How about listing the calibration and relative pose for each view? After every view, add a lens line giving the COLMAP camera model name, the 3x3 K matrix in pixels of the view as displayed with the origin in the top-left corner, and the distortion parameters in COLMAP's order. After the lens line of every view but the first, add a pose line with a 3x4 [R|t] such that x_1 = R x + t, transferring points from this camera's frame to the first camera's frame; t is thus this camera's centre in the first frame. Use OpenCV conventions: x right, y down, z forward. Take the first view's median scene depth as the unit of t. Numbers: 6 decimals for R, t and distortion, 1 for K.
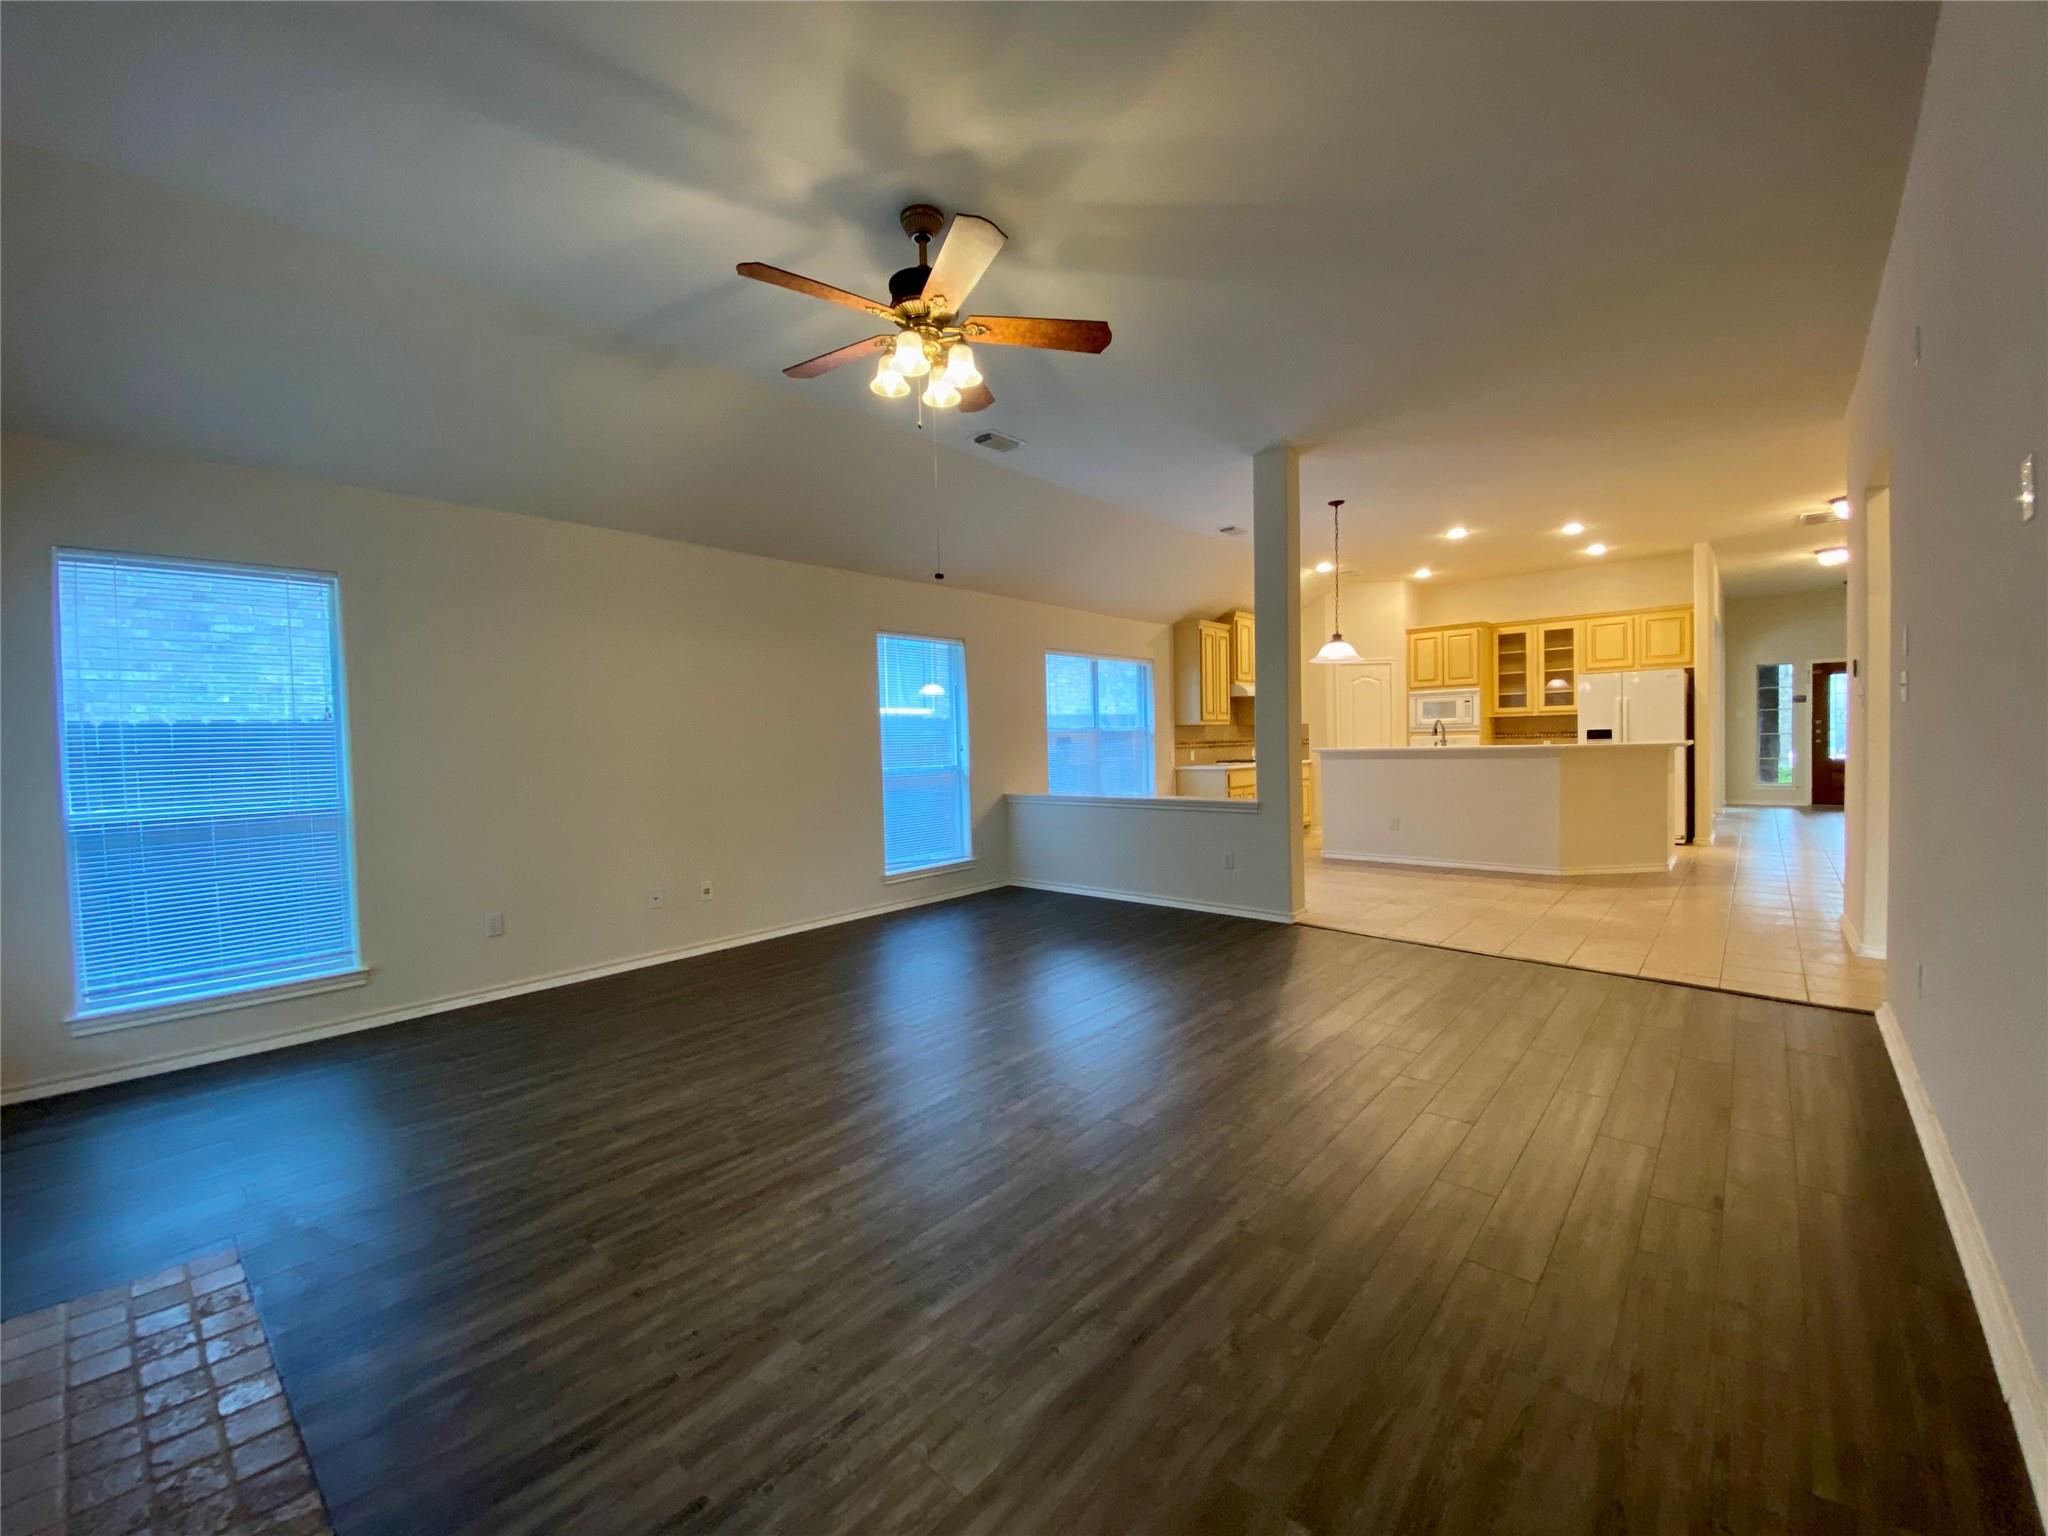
lens RADIAL K [[830.1, 0, 1024.5], [0, 830.1, 768.2], [0, 0, 1]] dist [0.013502, -0.017124]
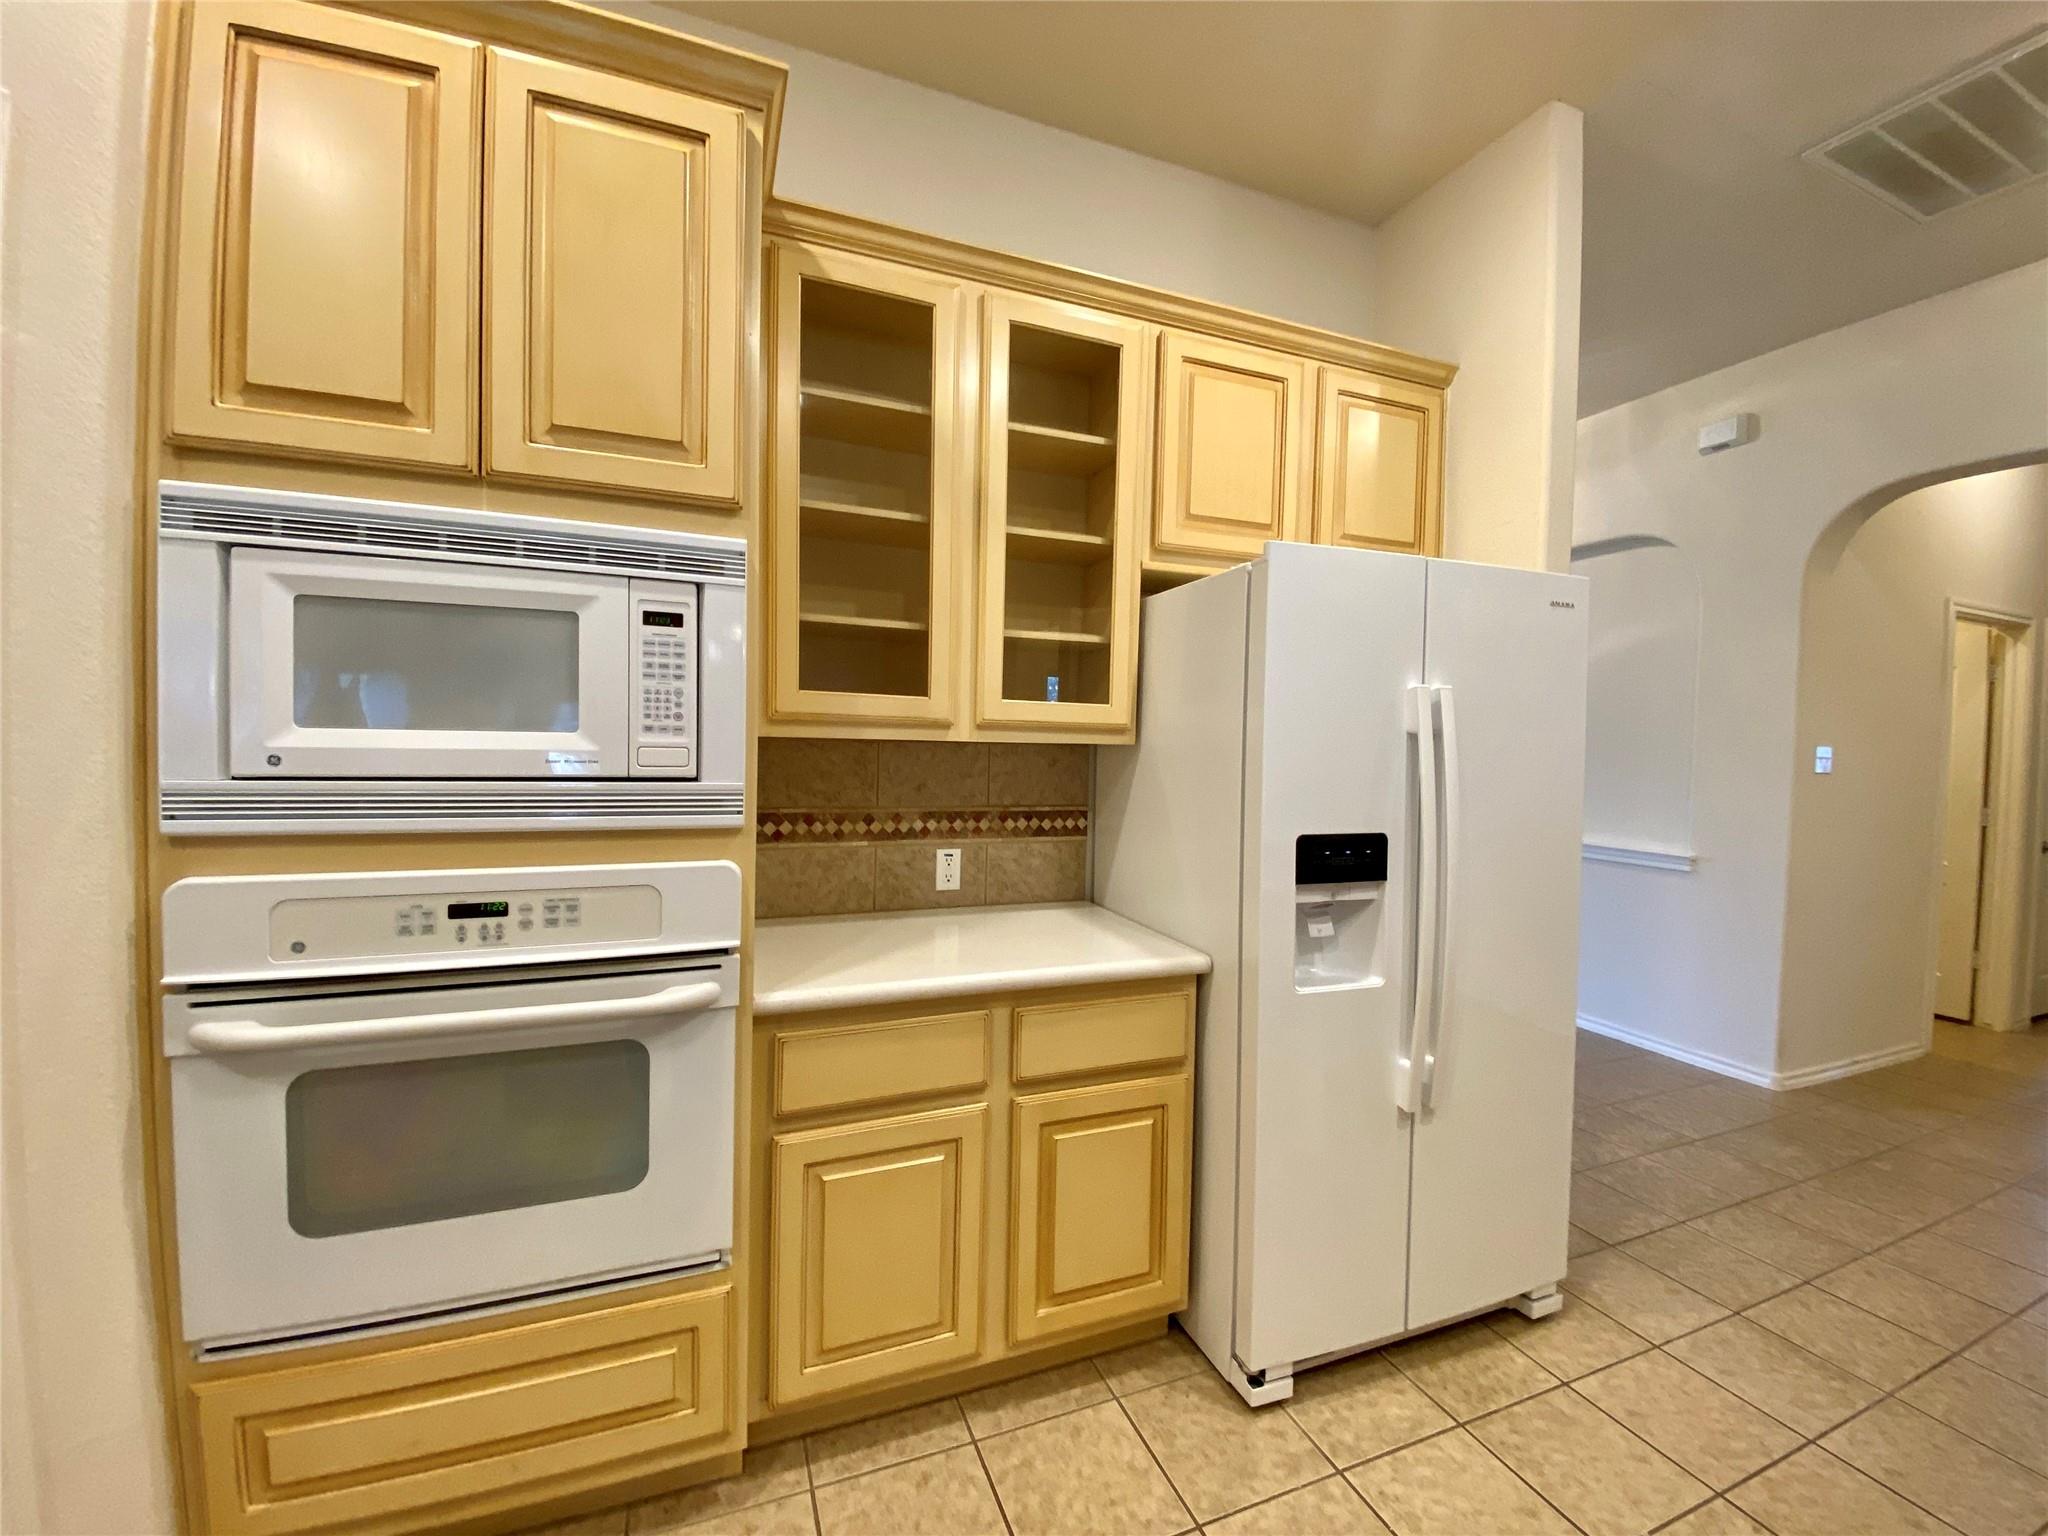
lens RADIAL K [[830.1, 0, 1035.1], [0, 830.1, 762.8], [0, 0, 1]] dist [0.013502, -0.017124]
pose [[0.447509, 0.012510, 0.894192, 0.460421], [-0.005209, 0.999922, -0.011382, -0.058290], [-0.894264, 0.000436, 0.447540, 0.931781]]
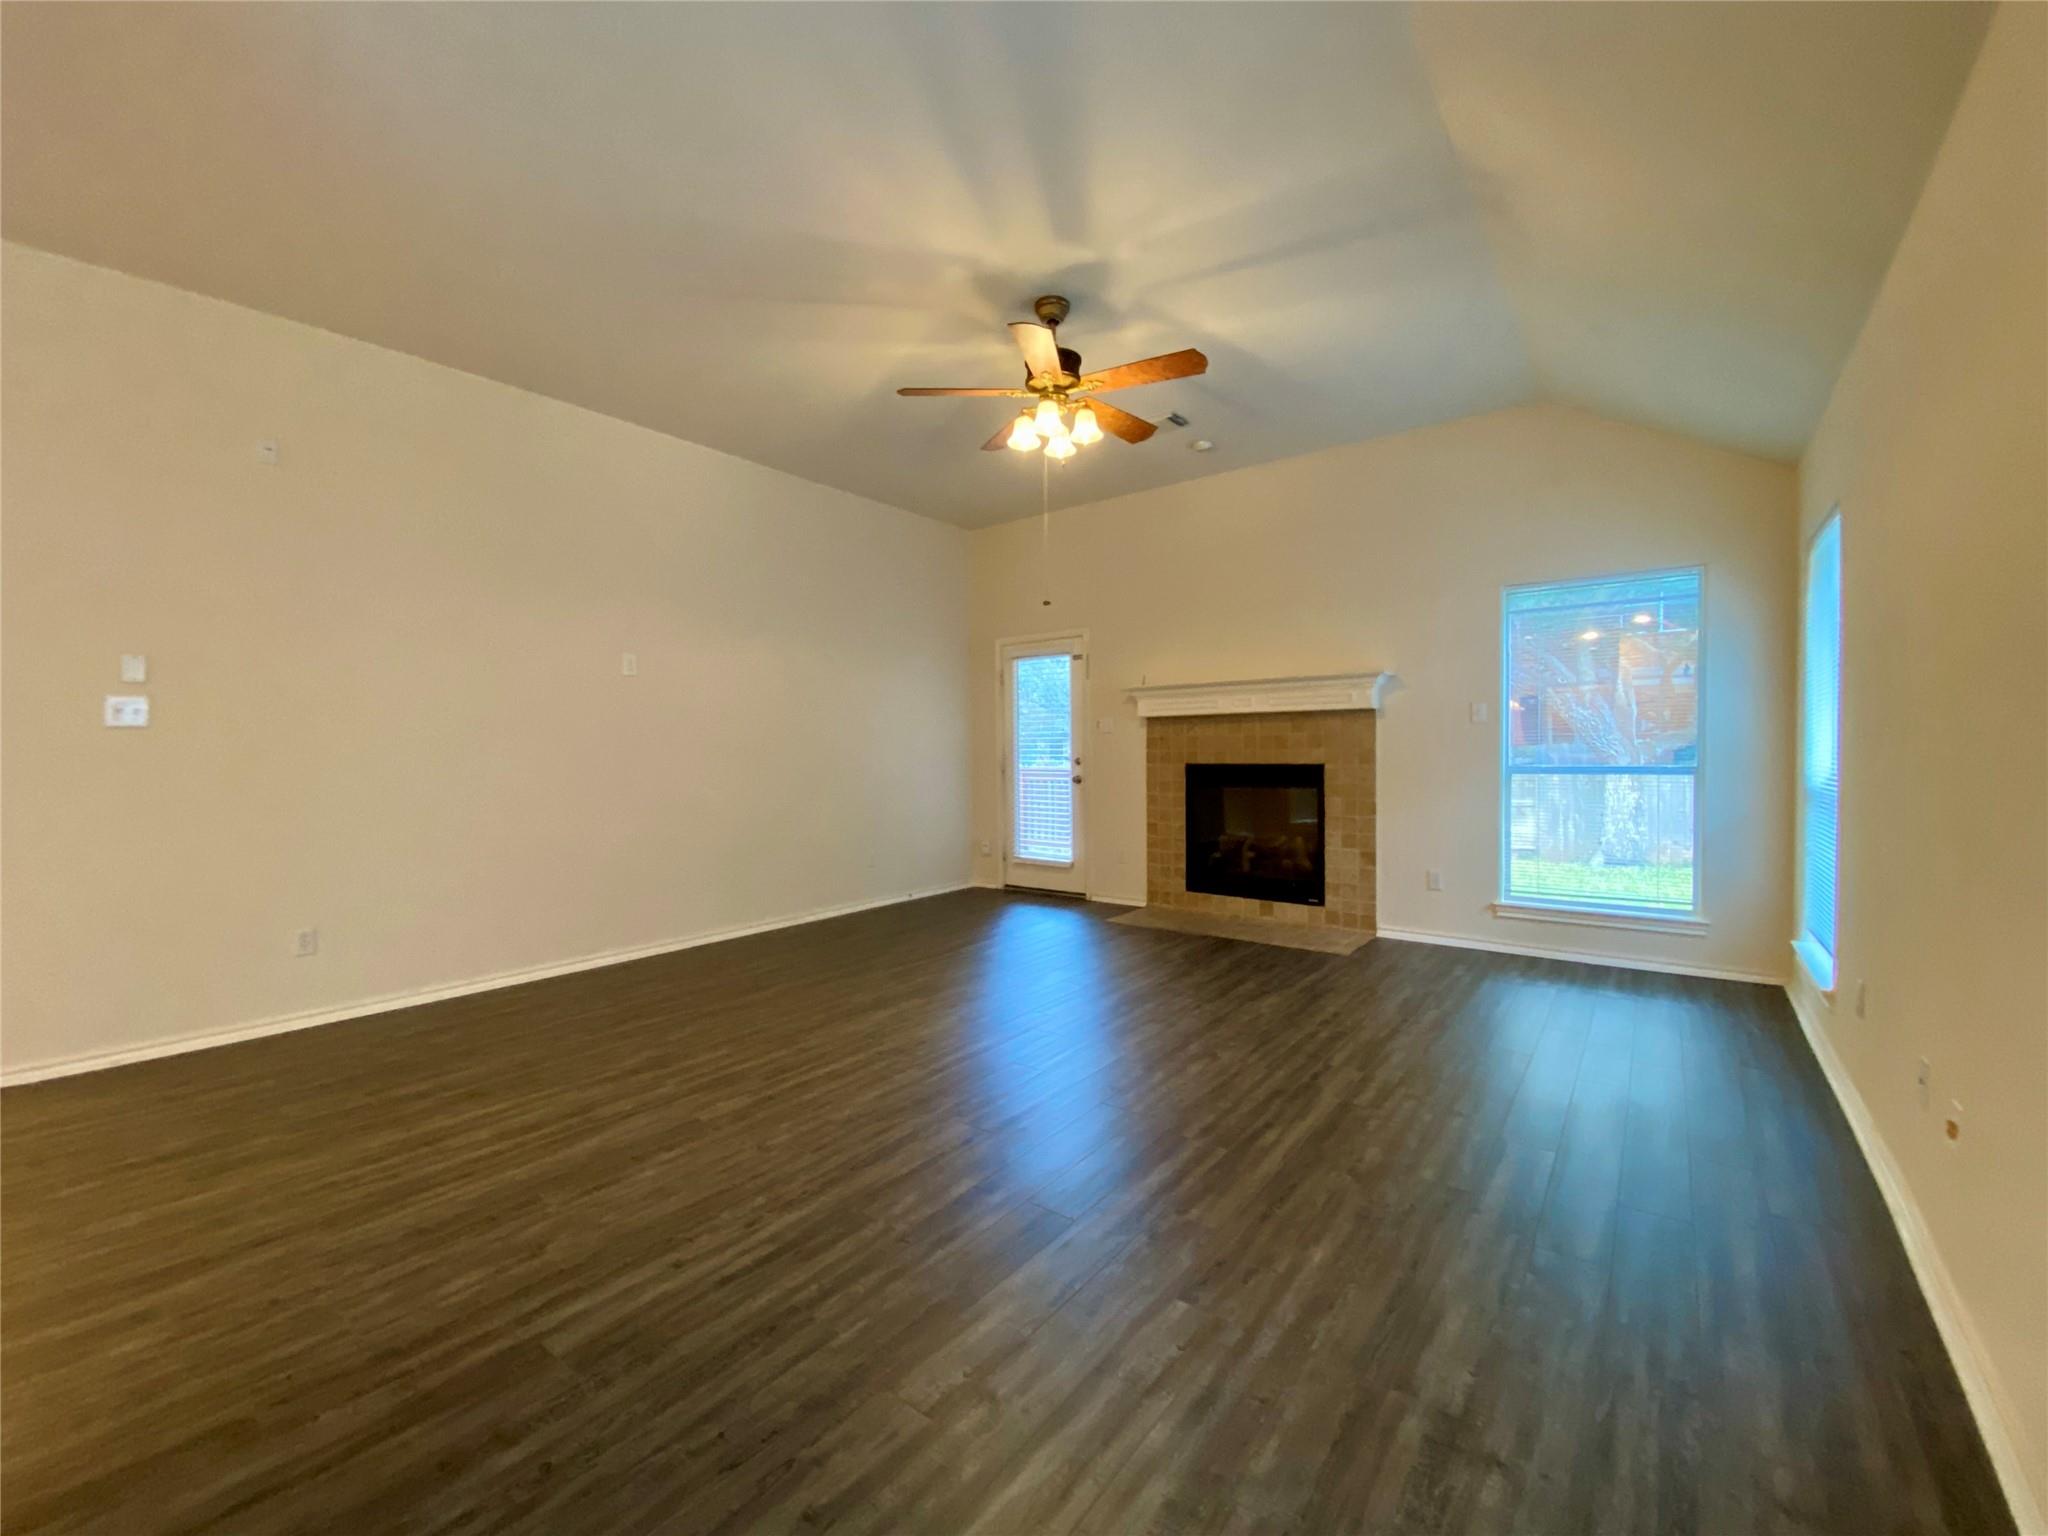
lens RADIAL K [[830.1, 0, 1019.7], [0, 830.1, 772.6], [0, 0, 1]] dist [0.013502, -0.017124]
pose [[-0.997050, 0.038002, -0.066690, 0.009710], [0.033609, 0.997267, 0.065795, -0.018644], [0.069009, 0.063359, -0.995602, 0.705594]]
